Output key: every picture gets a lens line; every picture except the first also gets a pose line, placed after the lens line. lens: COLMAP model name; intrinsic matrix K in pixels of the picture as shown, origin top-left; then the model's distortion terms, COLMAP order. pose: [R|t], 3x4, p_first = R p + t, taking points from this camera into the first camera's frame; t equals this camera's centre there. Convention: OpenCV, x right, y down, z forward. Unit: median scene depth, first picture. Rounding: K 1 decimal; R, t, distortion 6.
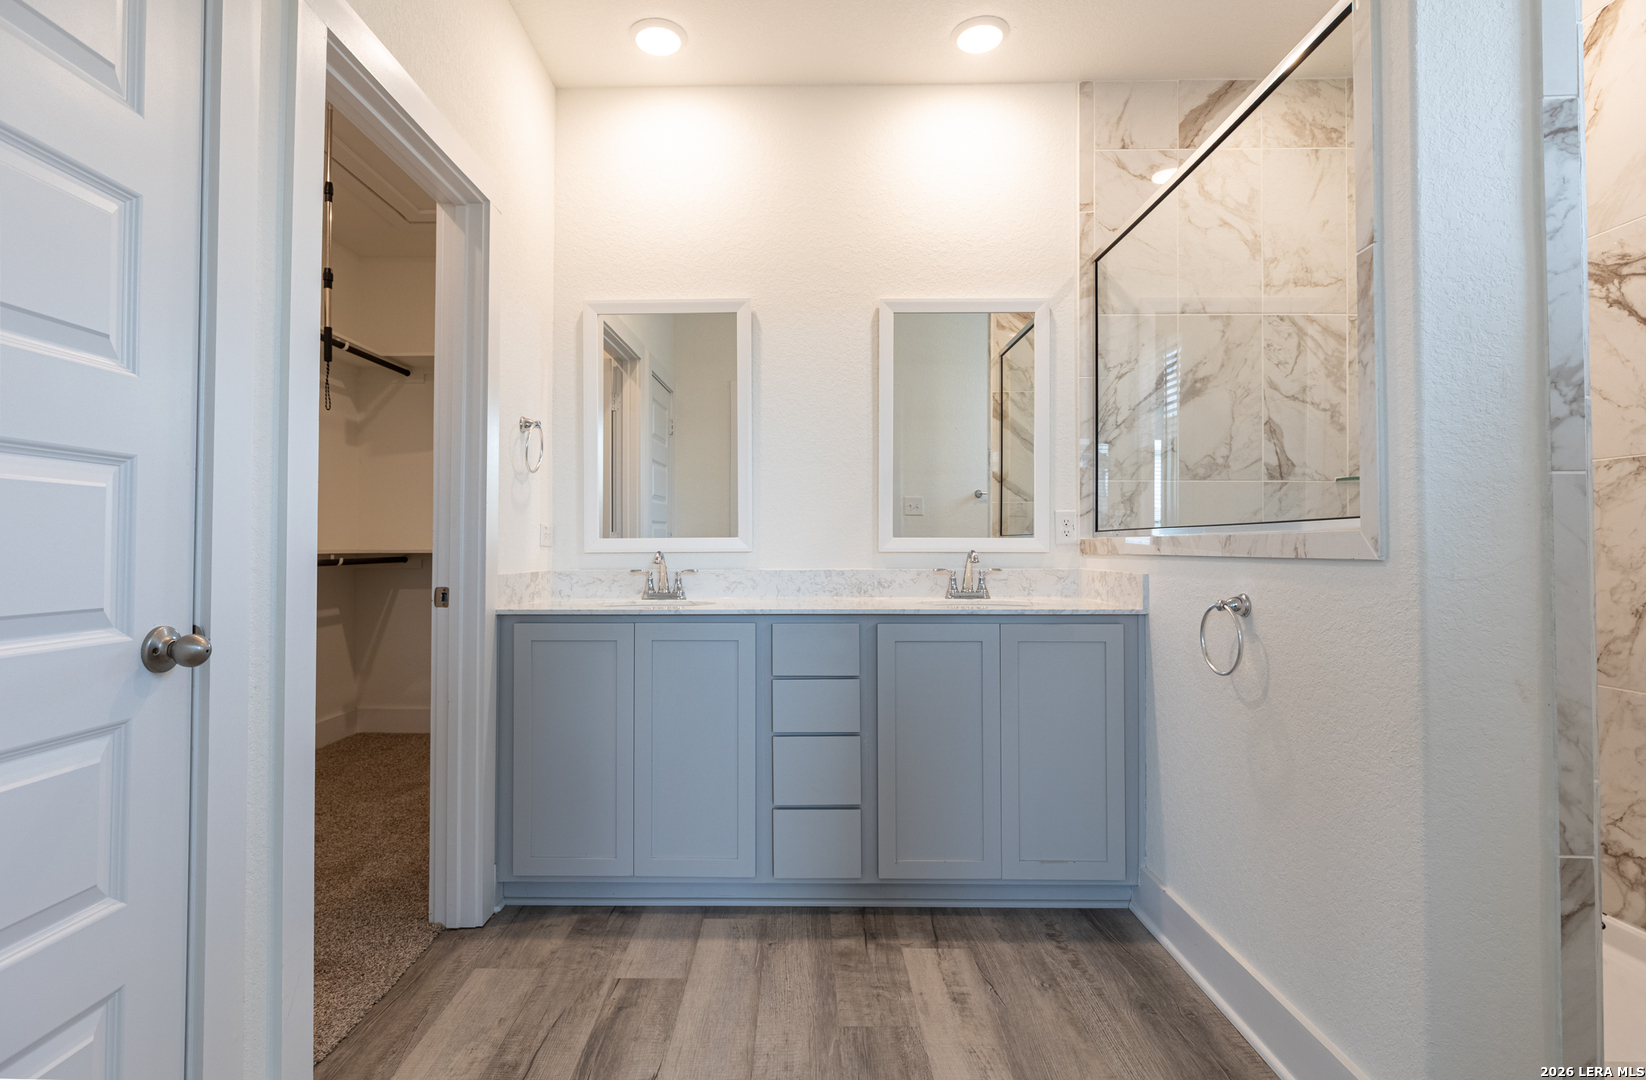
lens RADIAL K [[801.5, 0, 786.8], [0, 801.5, 533.5], [0, 0, 1]] dist [-0.005430, -0.000549]
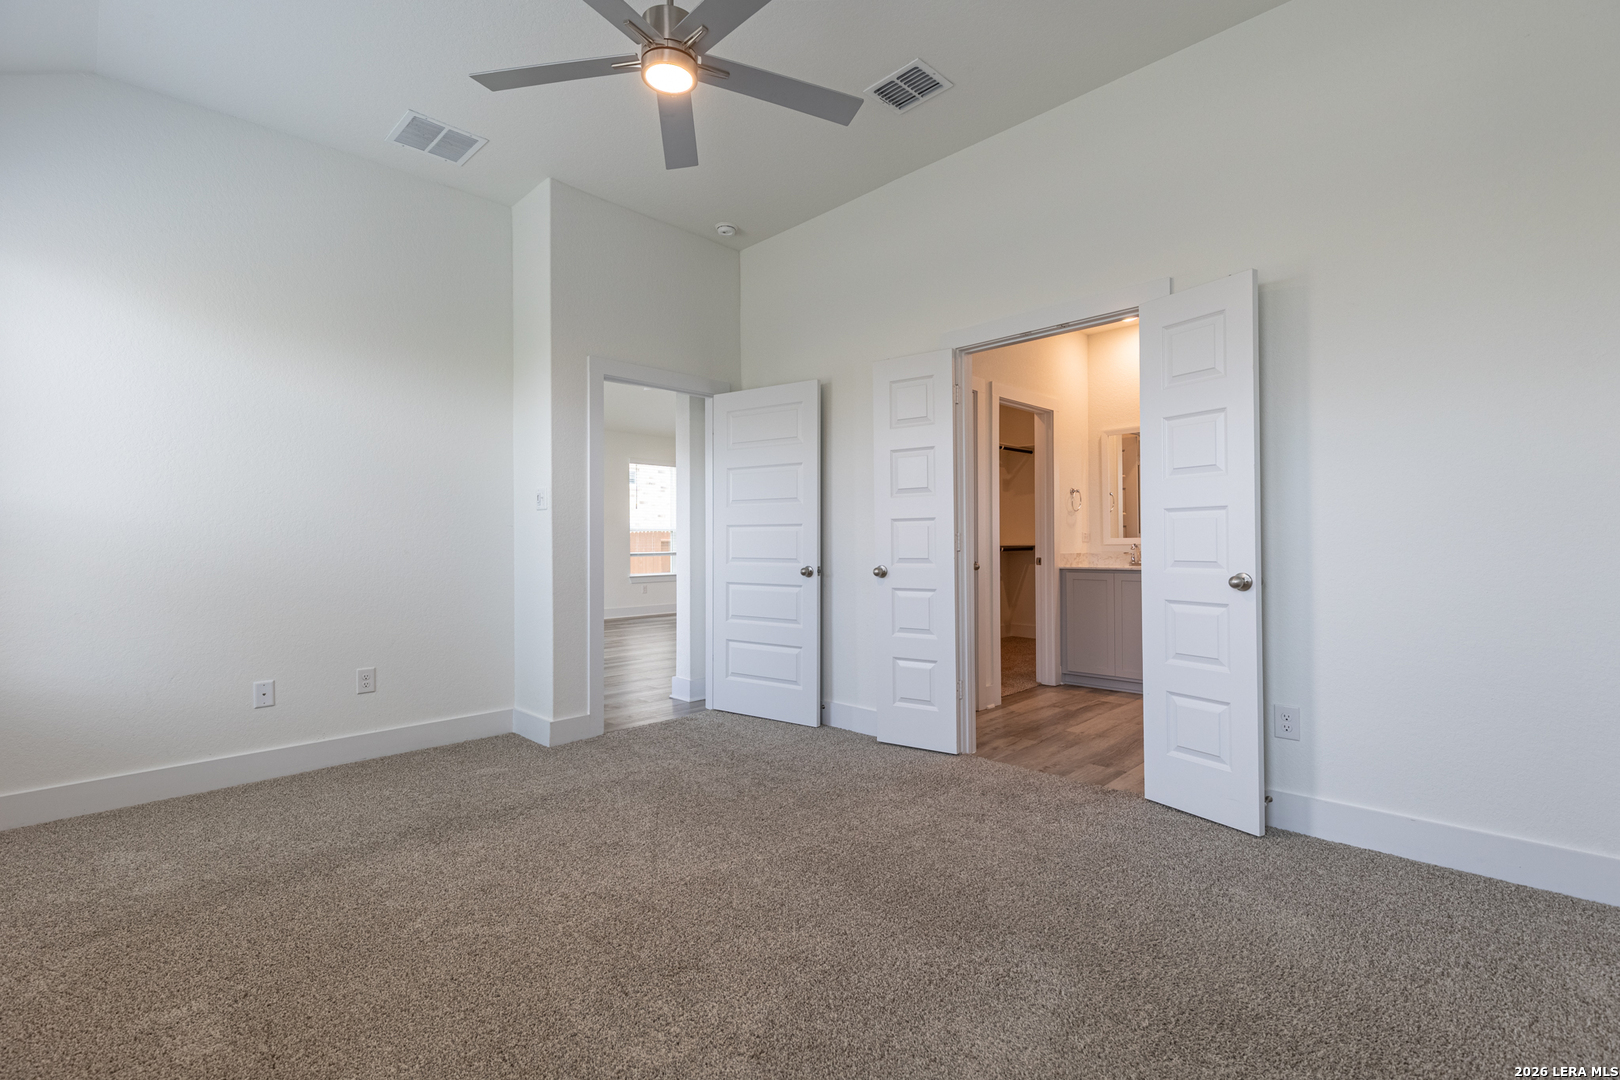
lens RADIAL K [[720.9, 0, 814.8], [0, 720.9, 535.3], [0, 0, 1]] dist [0.000709, 0.000147]
pose [[0.728811, -0.009382, -0.684650, 0.665630], [0.017731, 0.999829, 0.005174, -0.033124], [0.684485, -0.015911, 0.728853, -1.250827]]
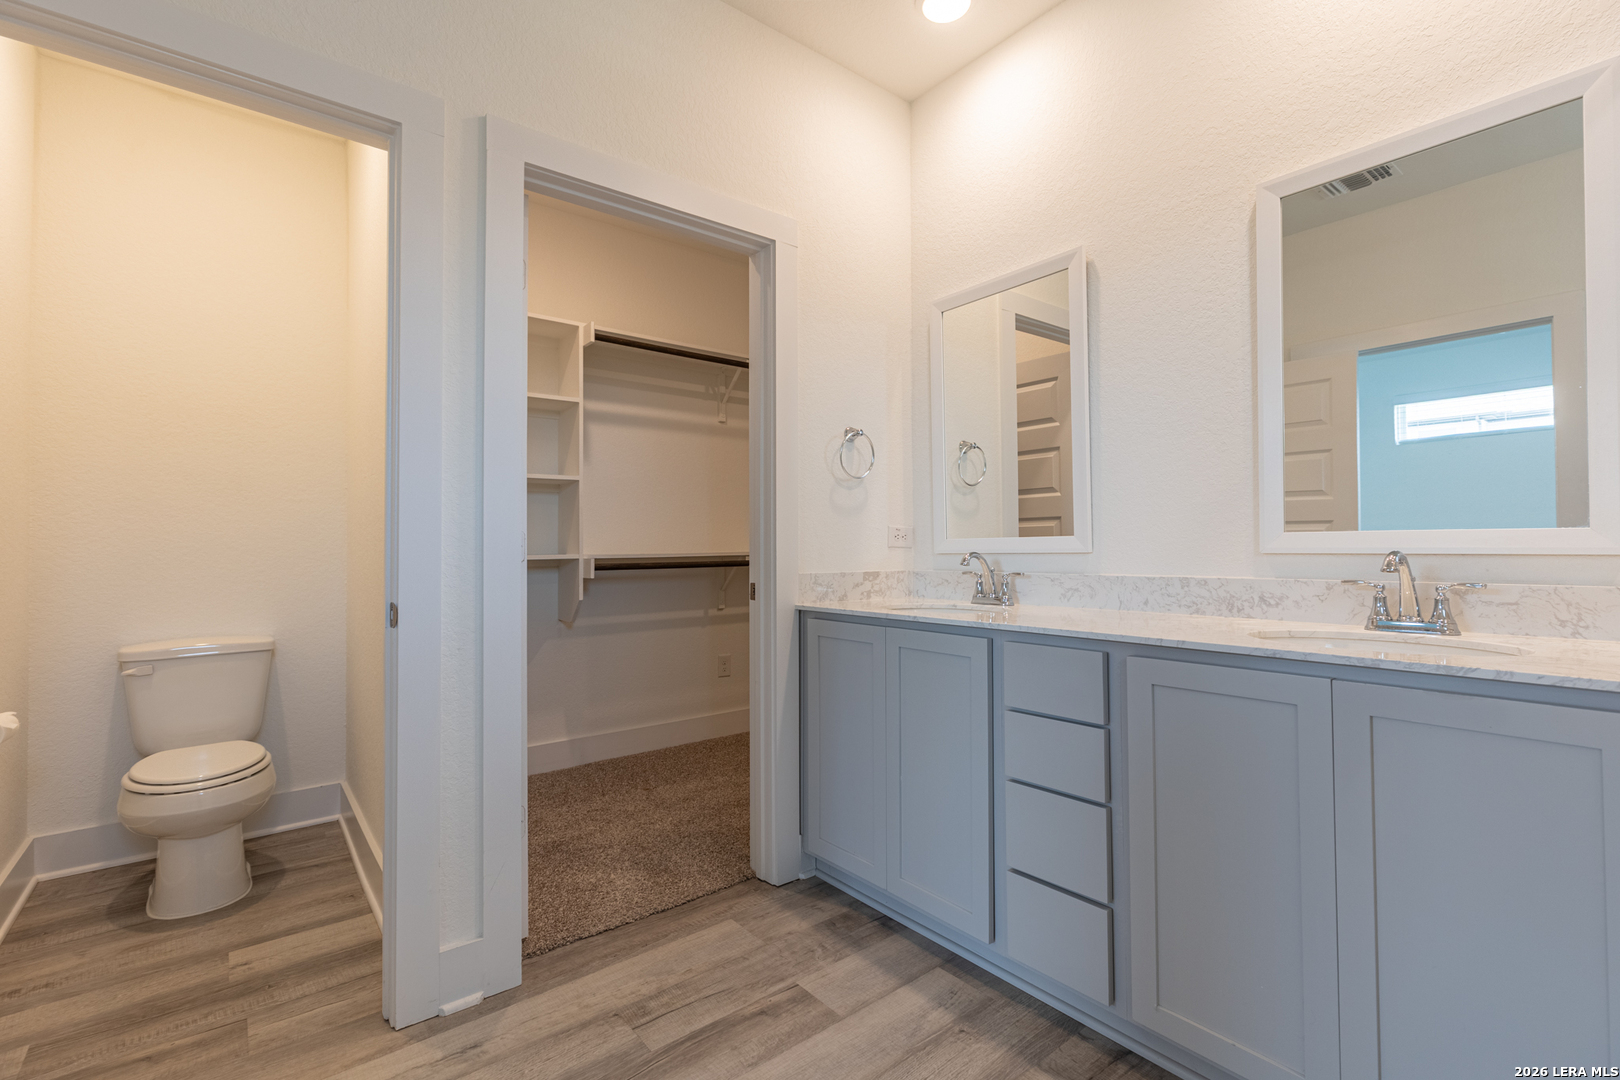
lens RADIAL K [[720.9, 0, 814.8], [0, 720.9, 535.3], [0, 0, 1]] dist [0.000709, 0.000147]
pose [[0.641683, -0.016813, -0.766785, 0.431458], [0.020145, 0.999784, -0.005063, 0.003597], [0.766705, -0.012198, 0.641883, 0.388139]]
